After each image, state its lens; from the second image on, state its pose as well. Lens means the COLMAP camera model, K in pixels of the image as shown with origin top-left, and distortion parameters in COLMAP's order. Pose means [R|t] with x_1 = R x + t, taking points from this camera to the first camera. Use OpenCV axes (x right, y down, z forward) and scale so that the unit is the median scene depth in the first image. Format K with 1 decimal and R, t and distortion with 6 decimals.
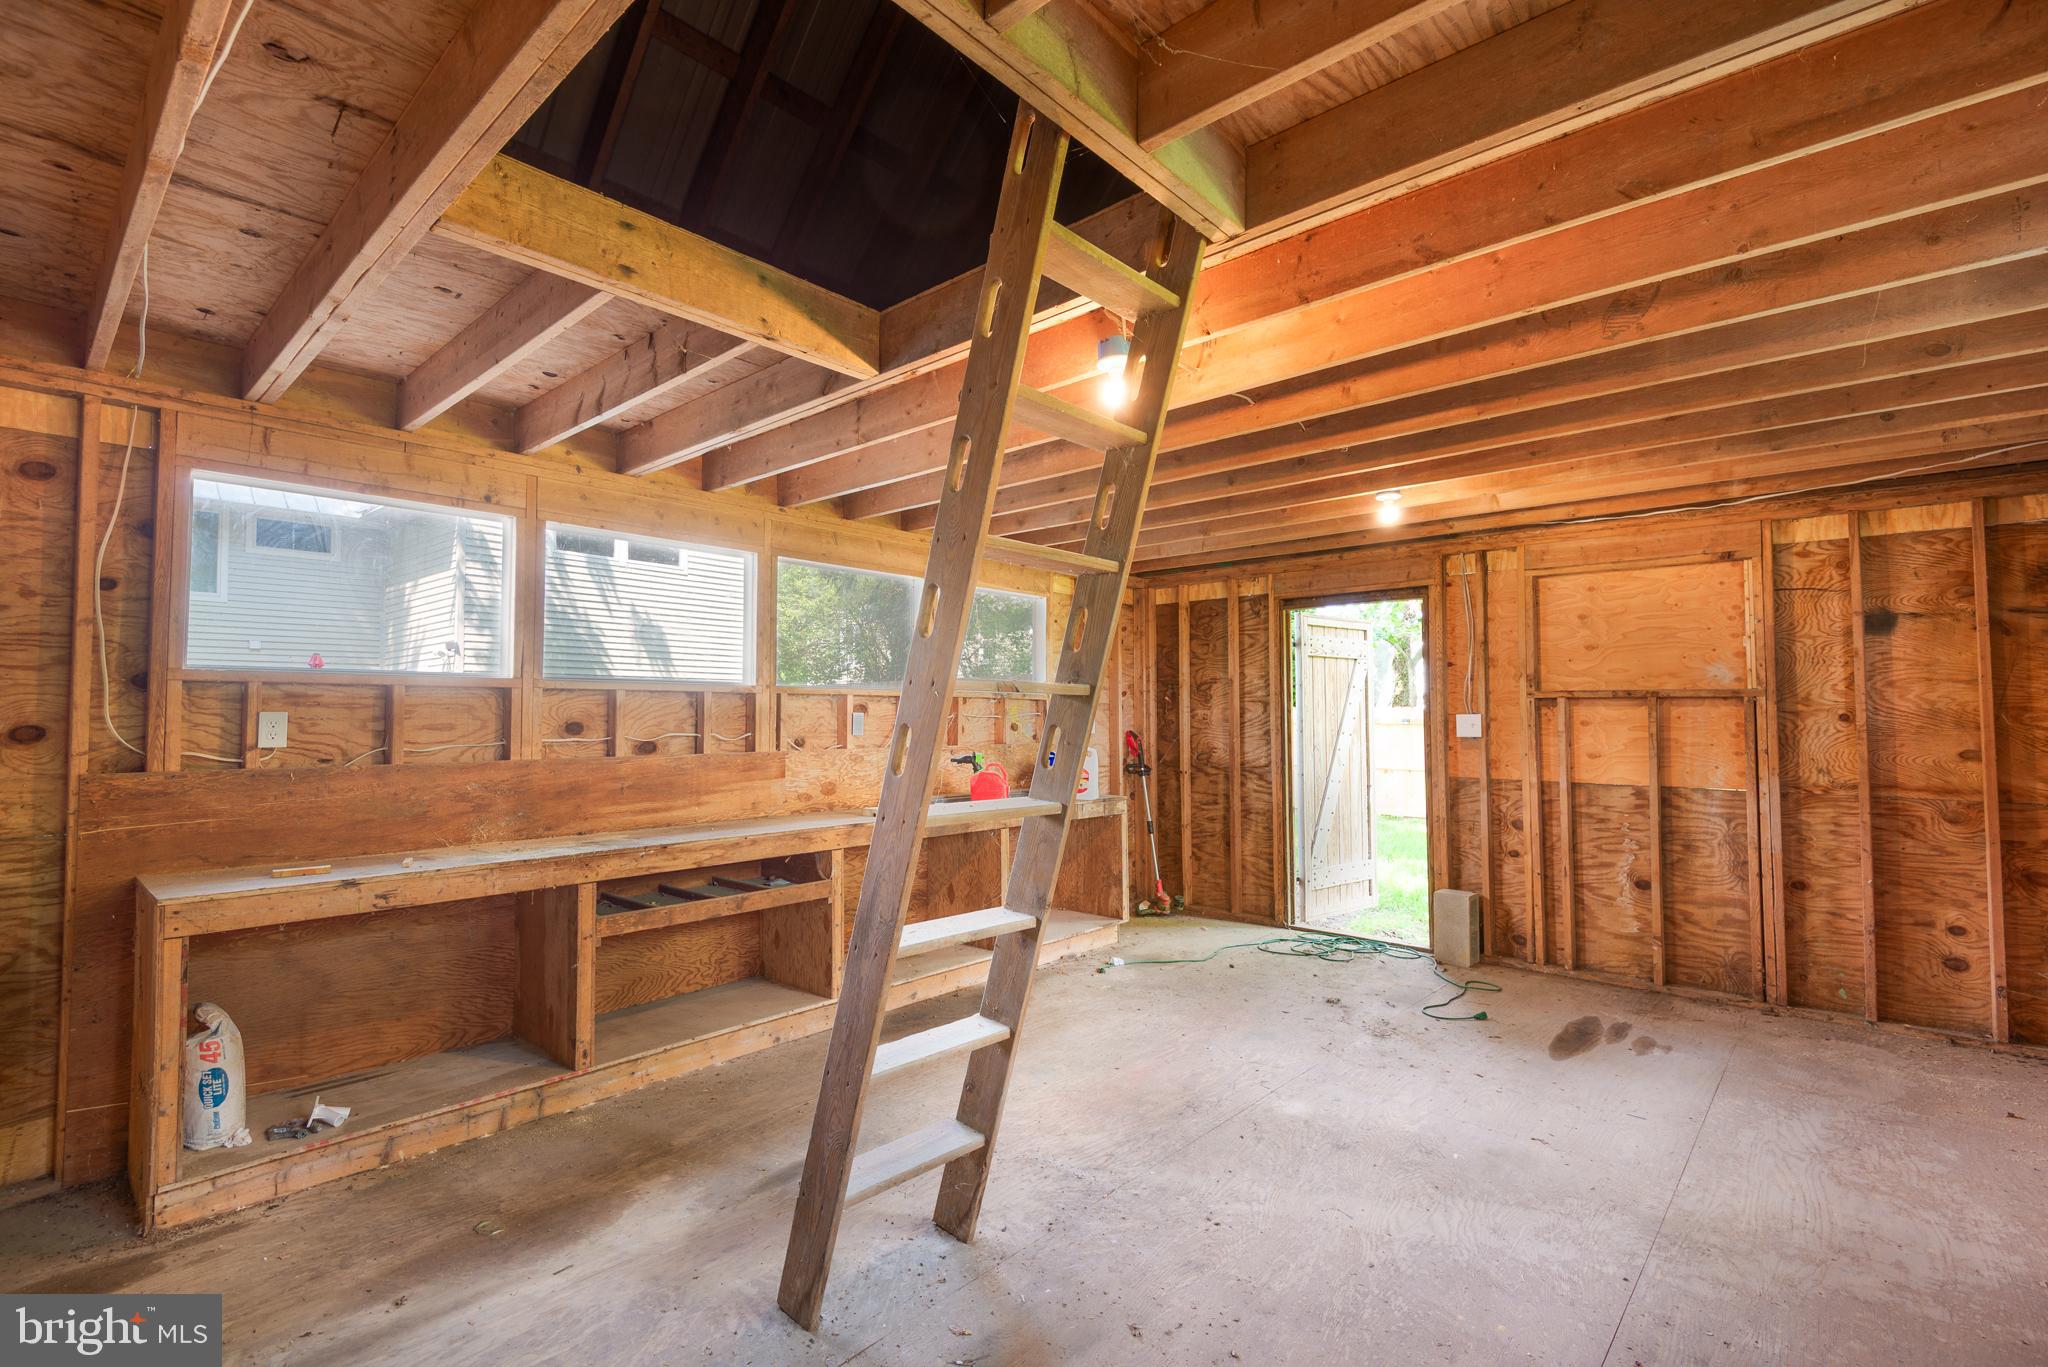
lens RADIAL K [[933.8, 0, 1022.8], [0, 933.8, 682.9], [0, 0, 1]] dist [-0.004090, -0.000596]
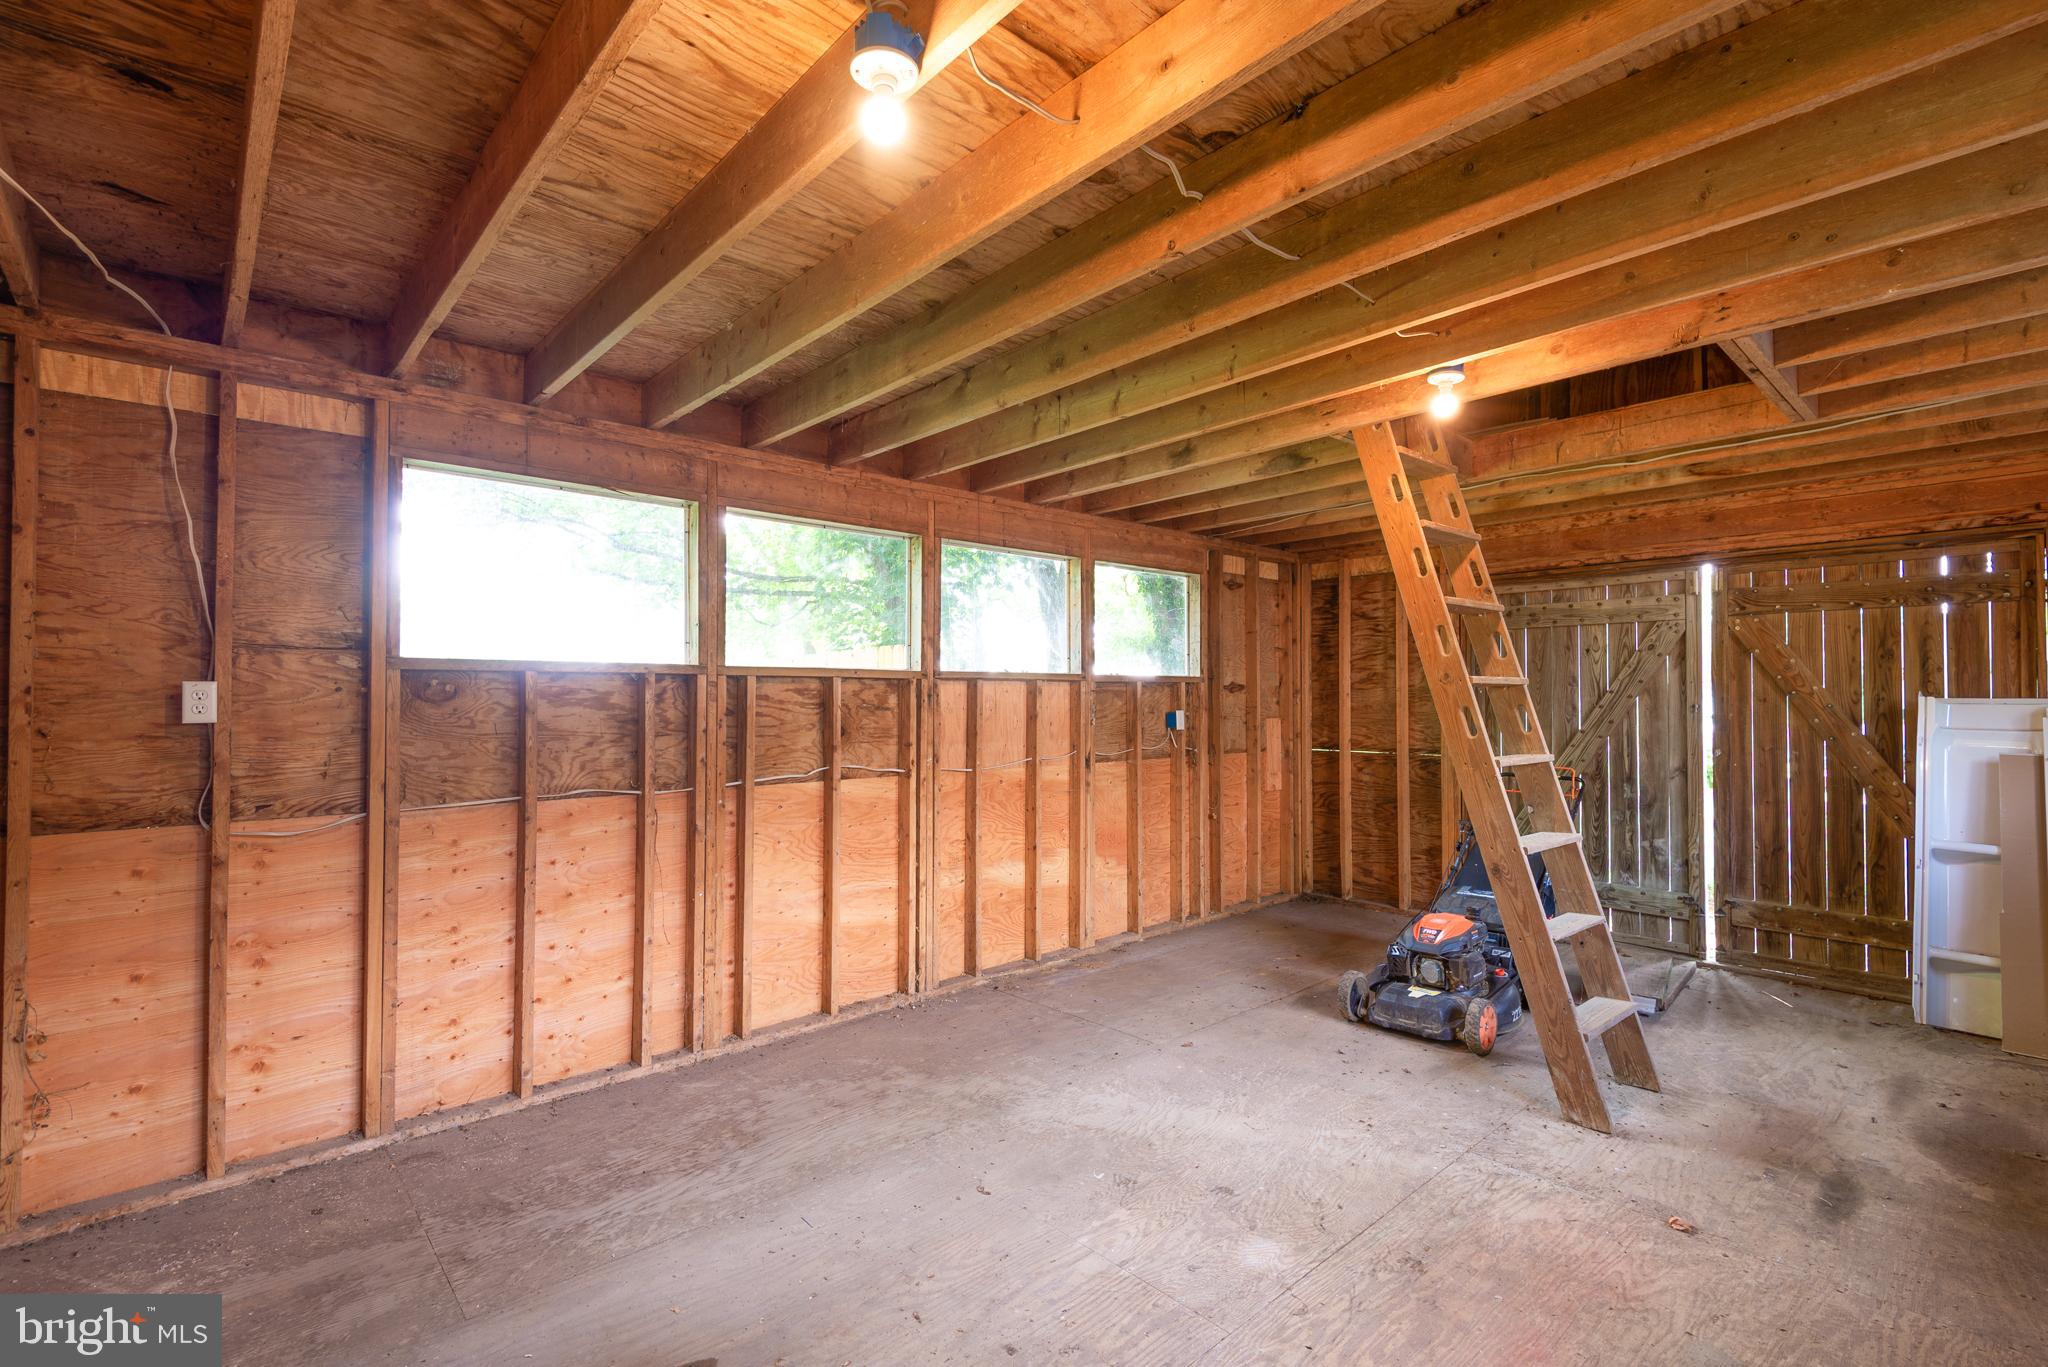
lens RADIAL K [[933.8, 0, 1025.8], [0, 933.8, 685.2], [0, 0, 1]] dist [-0.004090, -0.000596]
pose [[-0.995322, 0.002511, 0.096581, 0.475841], [-0.002571, 0.998620, -0.052451, 0.078110], [-0.096580, -0.052453, -0.993942, 2.066489]]
